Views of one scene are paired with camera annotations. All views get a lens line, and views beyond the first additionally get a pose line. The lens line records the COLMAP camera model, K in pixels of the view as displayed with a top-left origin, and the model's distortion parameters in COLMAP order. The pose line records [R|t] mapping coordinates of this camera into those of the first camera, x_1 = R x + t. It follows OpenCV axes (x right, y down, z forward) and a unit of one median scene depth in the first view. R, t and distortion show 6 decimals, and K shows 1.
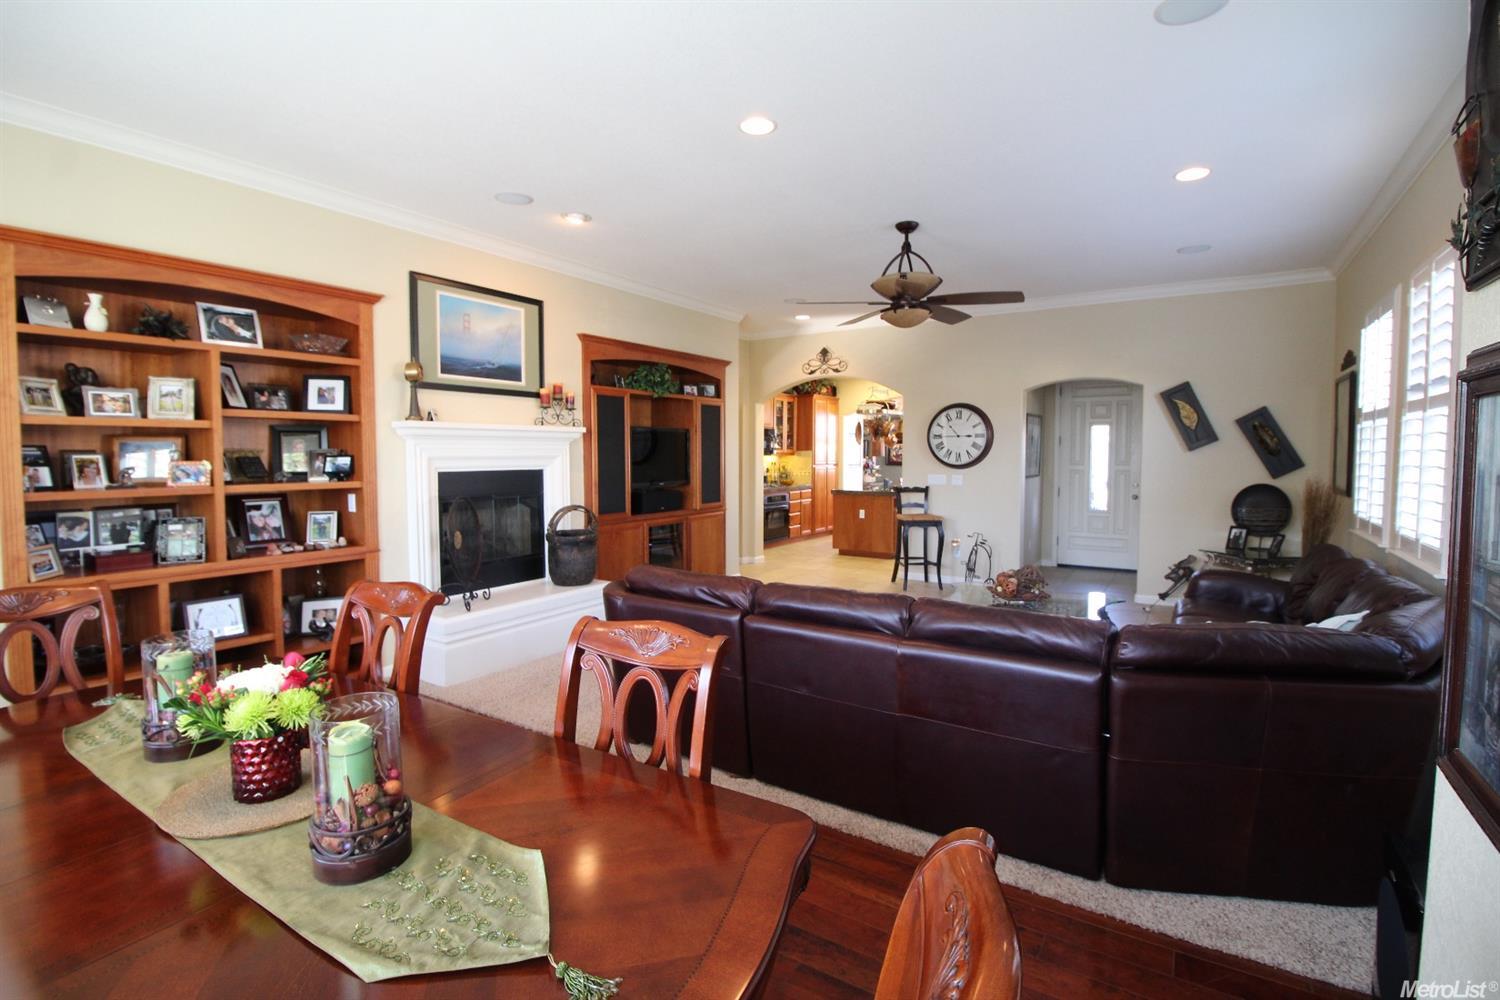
lens RADIAL K [[693.2, 0, 756.4], [0, 693.2, 499.0], [0, 0, 1]] dist [-0.011204, -0.003171]
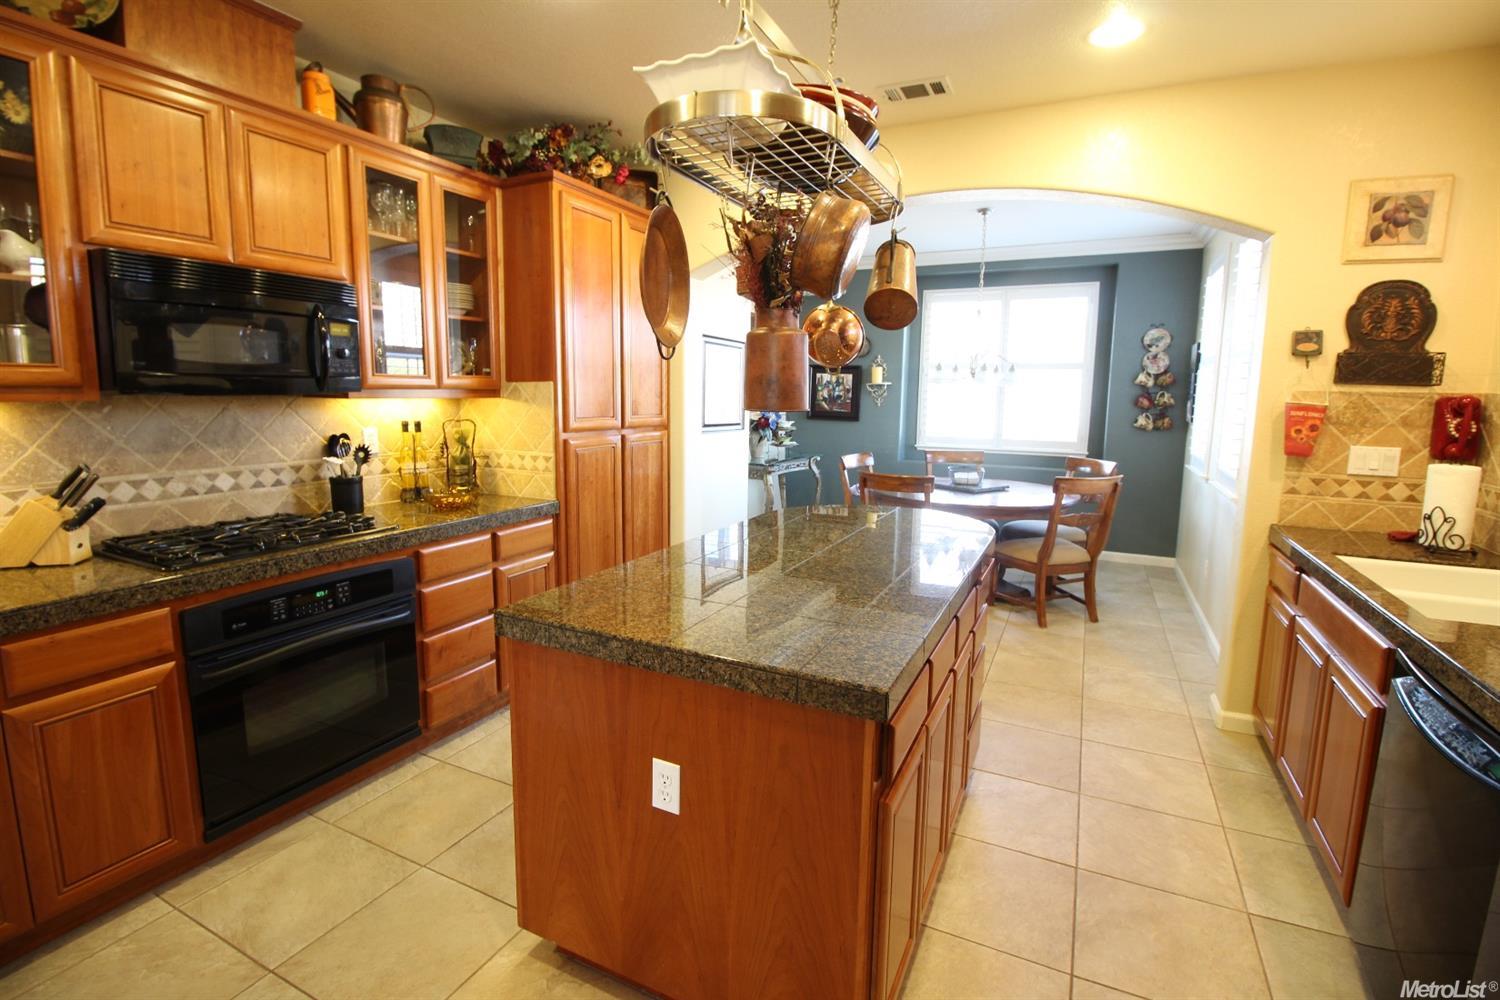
lens RADIAL K [[693.2, 0, 746.2], [0, 693.2, 486.8], [0, 0, 1]] dist [-0.011204, -0.003171]
pose [[0.994568, 0.006888, 0.103859, 0.196240], [-0.014226, 0.997440, 0.070081, -0.073195], [-0.103110, -0.071178, 0.992120, 1.073097]]
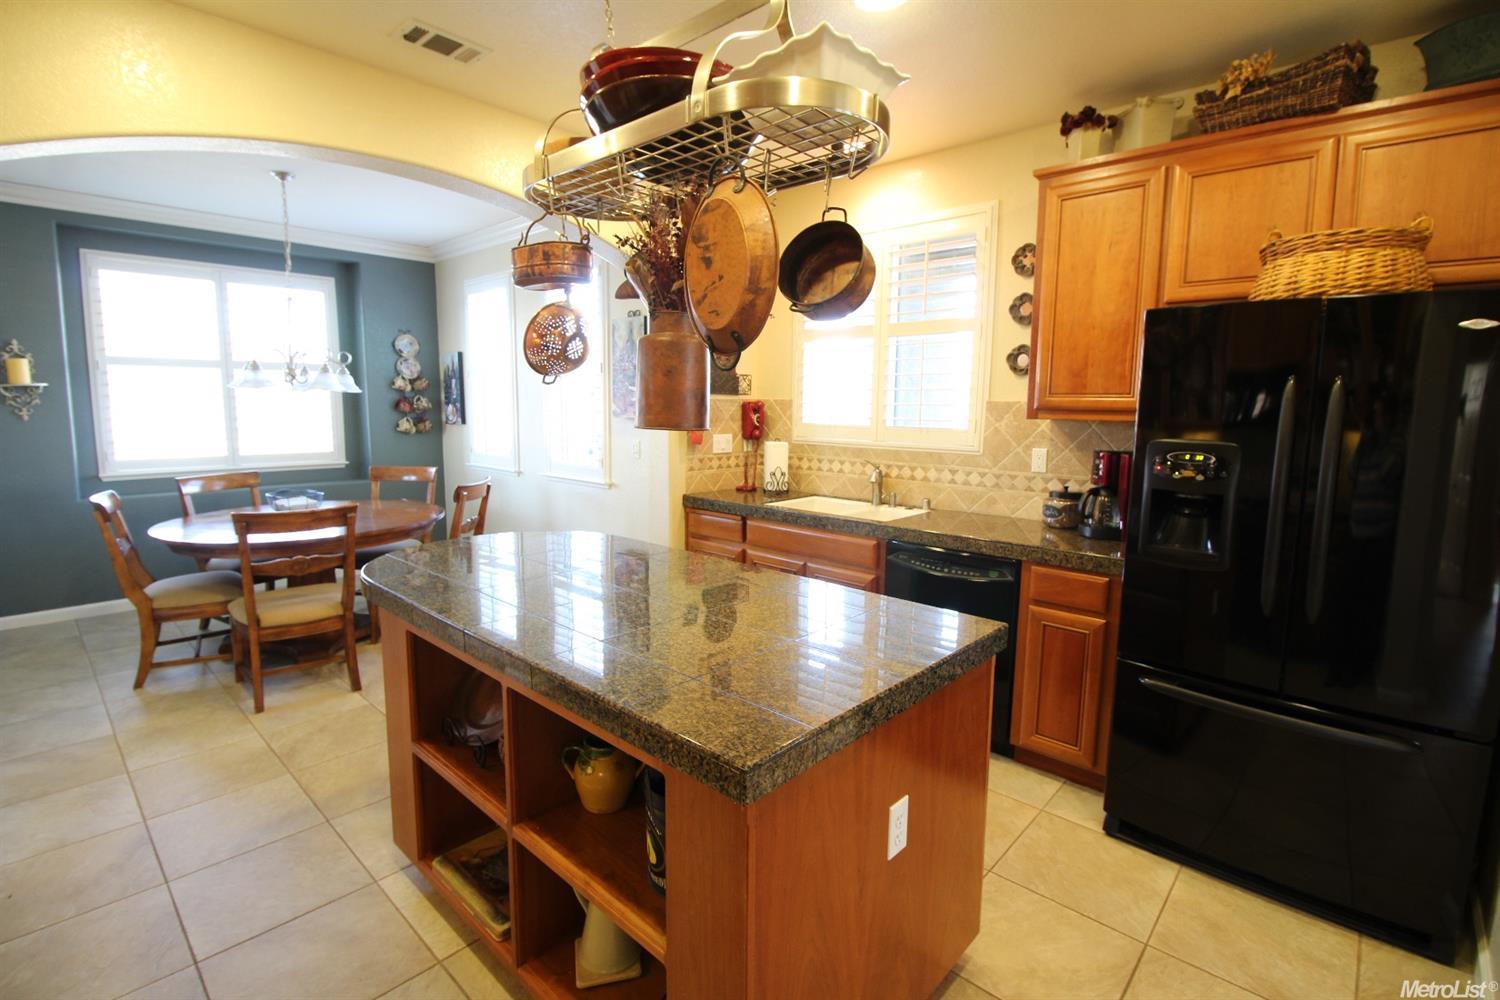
lens RADIAL K [[693.2, 0, 750.8], [0, 693.2, 489.9], [0, 0, 1]] dist [-0.011204, -0.003171]
pose [[0.181467, -0.113847, 0.976785, 0.013108], [0.055765, 0.992869, 0.105361, -0.086728], [-0.981815, 0.035350, 0.186521, 1.270967]]
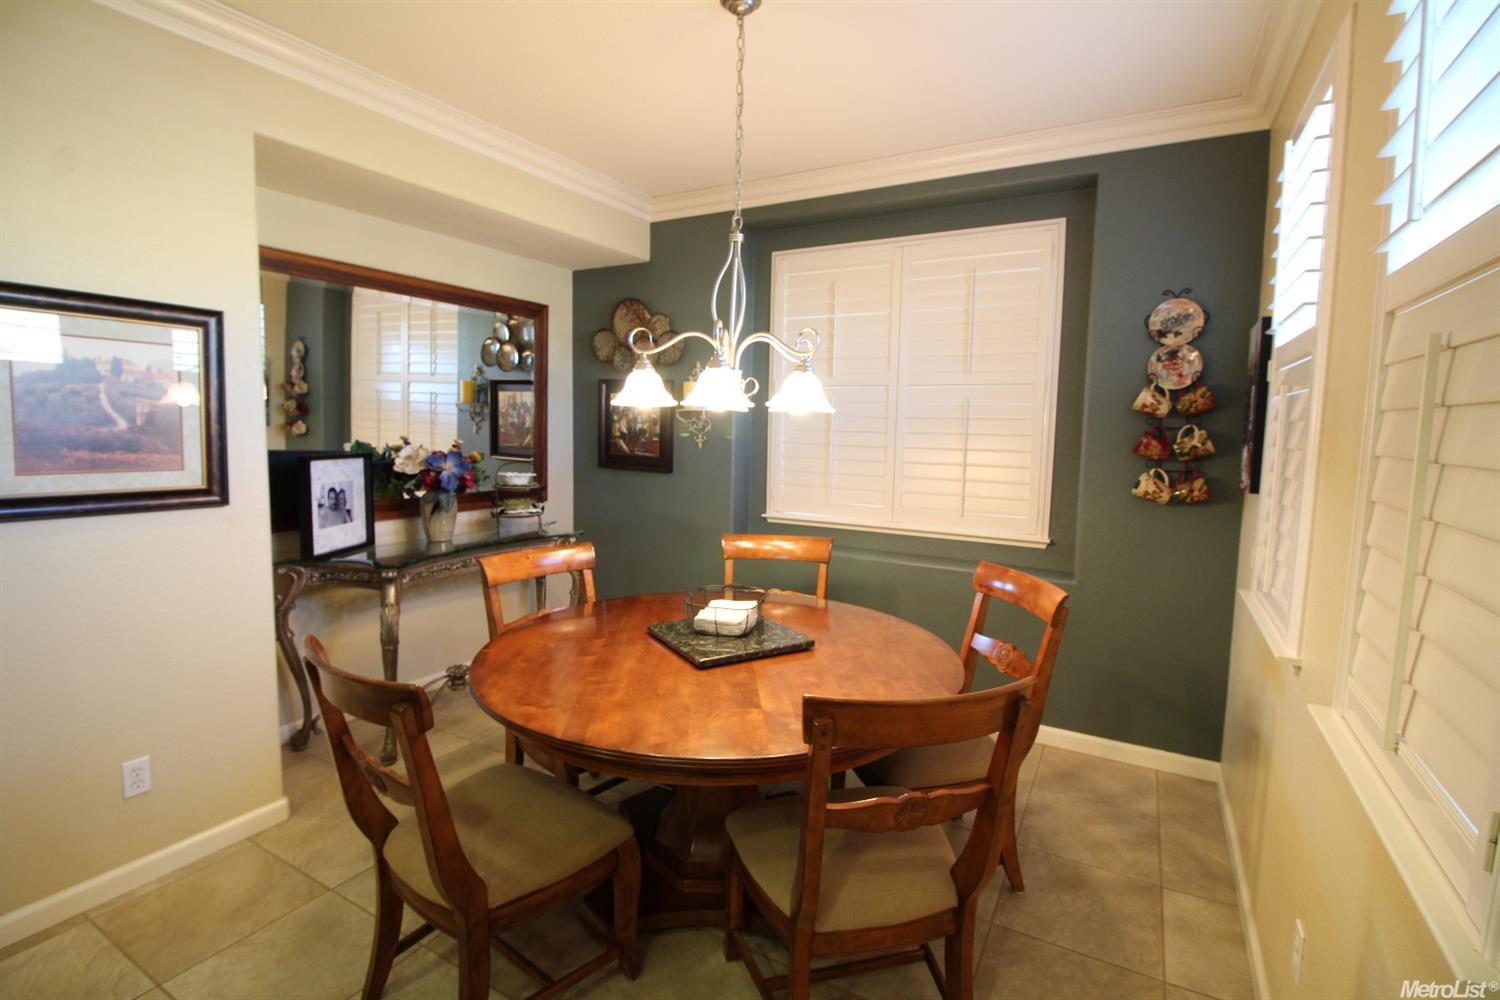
lens RADIAL K [[693.2, 0, 746.8], [0, 693.2, 490.2], [0, 0, 1]] dist [-0.011204, -0.003171]
pose [[0.998800, 0.021211, 0.044144, 0.478644], [-0.022633, 0.999233, 0.031951, -0.103139], [-0.043433, -0.032912, 0.998514, 1.427757]]
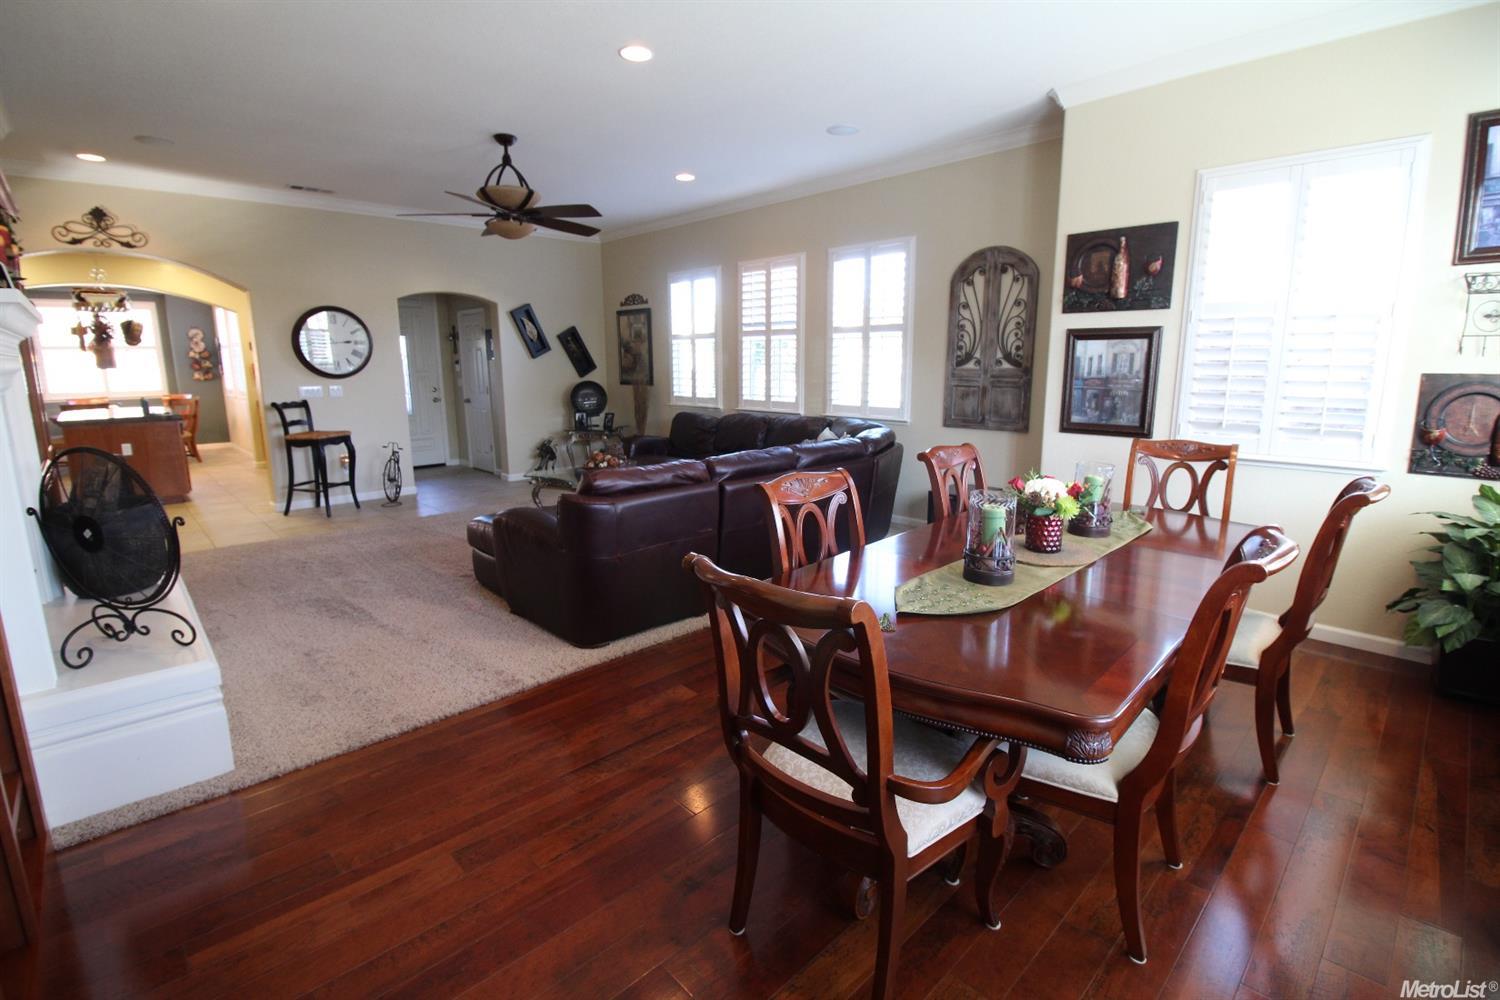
lens RADIAL K [[693.2, 0, 760.0], [0, 693.2, 472.0], [0, 0, 1]] dist [-0.011204, -0.003171]
pose [[0.225613, -0.152626, 0.962187, -0.493200], [0.075888, 0.987404, 0.138831, -0.005666], [-0.971257, 0.041697, 0.234354, 0.247421]]
